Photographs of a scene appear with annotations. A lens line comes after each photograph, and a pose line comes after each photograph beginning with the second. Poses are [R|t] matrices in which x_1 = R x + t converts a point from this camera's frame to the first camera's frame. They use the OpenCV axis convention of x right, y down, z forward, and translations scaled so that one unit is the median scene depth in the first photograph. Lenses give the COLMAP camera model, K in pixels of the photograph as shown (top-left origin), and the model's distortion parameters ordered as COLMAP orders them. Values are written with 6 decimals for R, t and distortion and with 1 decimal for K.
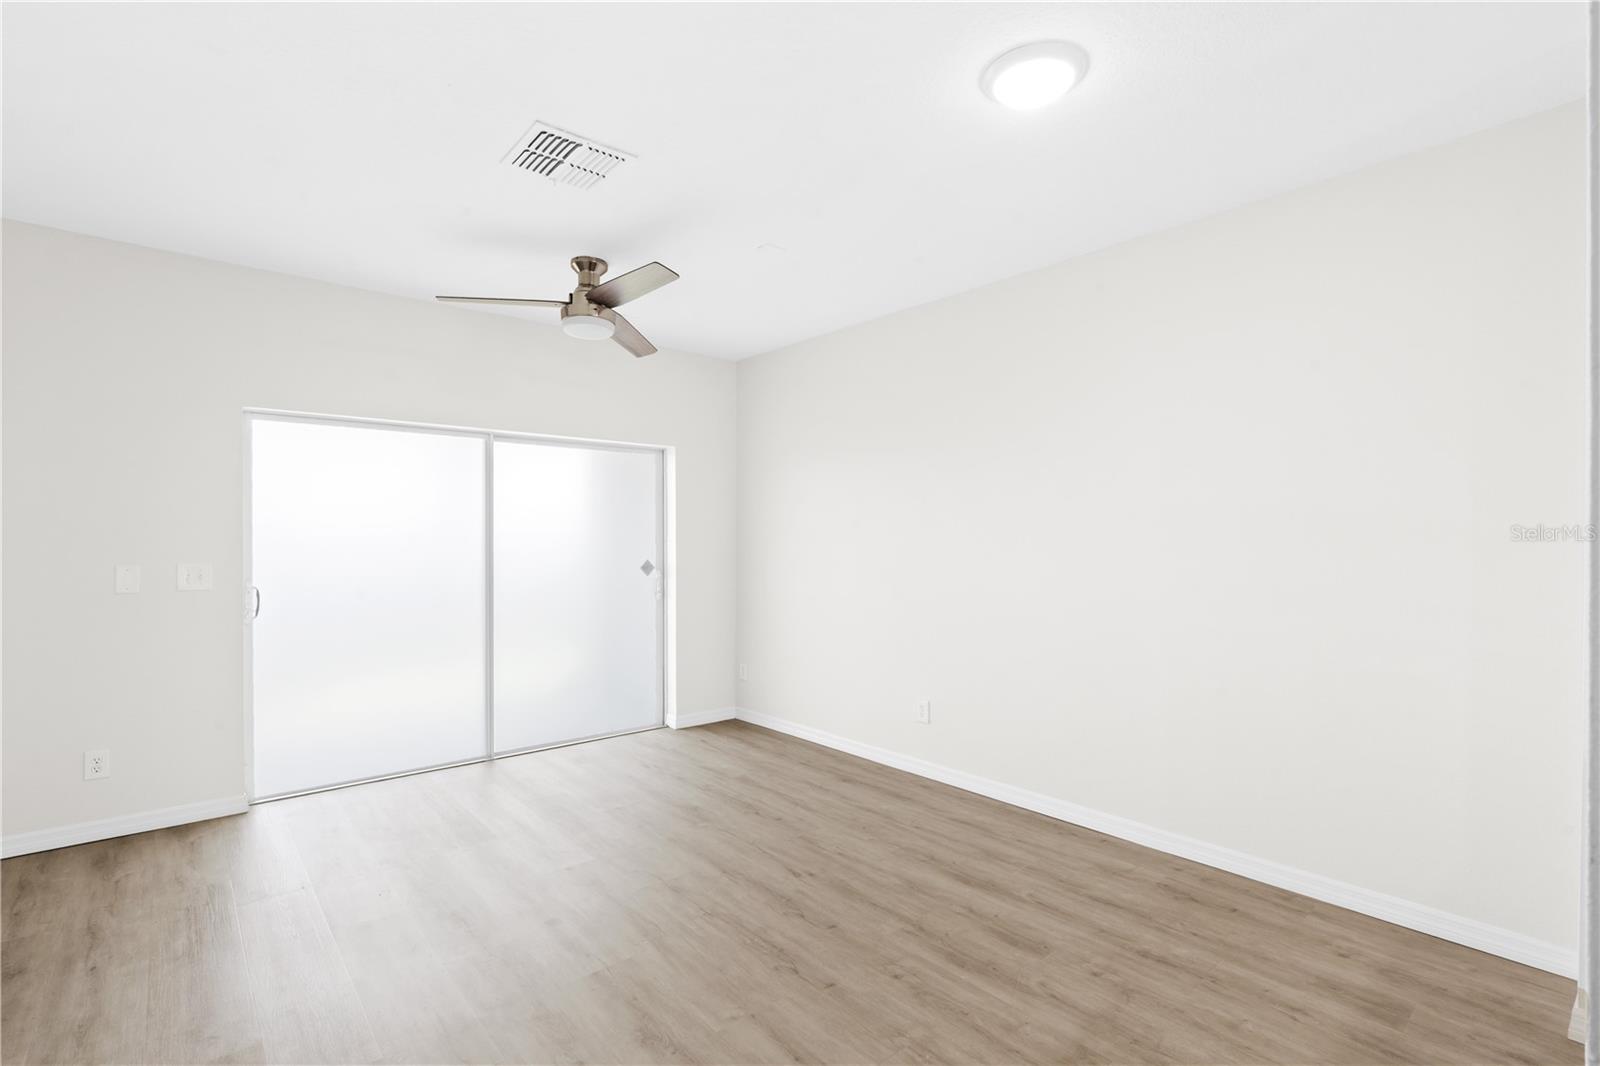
lens RADIAL K [[761.7, 0, 794.6], [0, 761.7, 536.3], [0, 0, 1]] dist [0.001059, -0.000490]
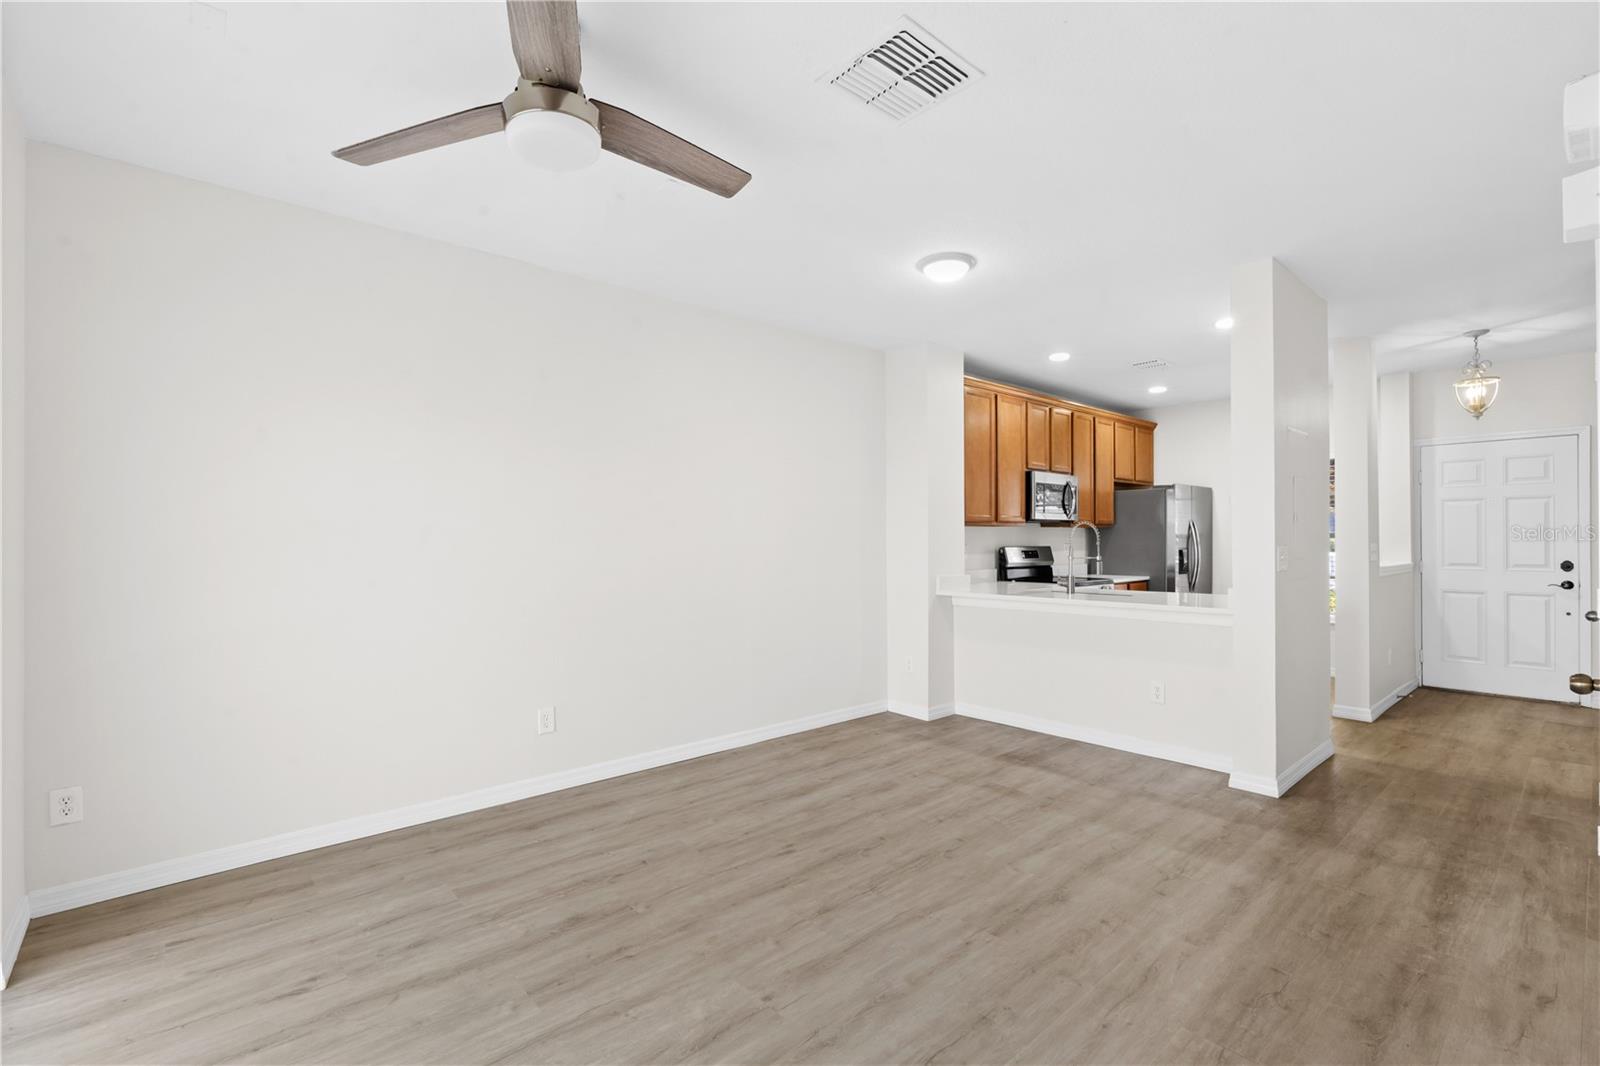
lens RADIAL K [[761.7, 0, 794.2], [0, 761.7, 534.6], [0, 0, 1]] dist [0.001059, -0.000490]
pose [[-0.056902, 0.002499, 0.998377, -0.976269], [-0.003062, 0.999992, -0.002678, 0.016188], [-0.998375, -0.003210, -0.056894, 0.999902]]
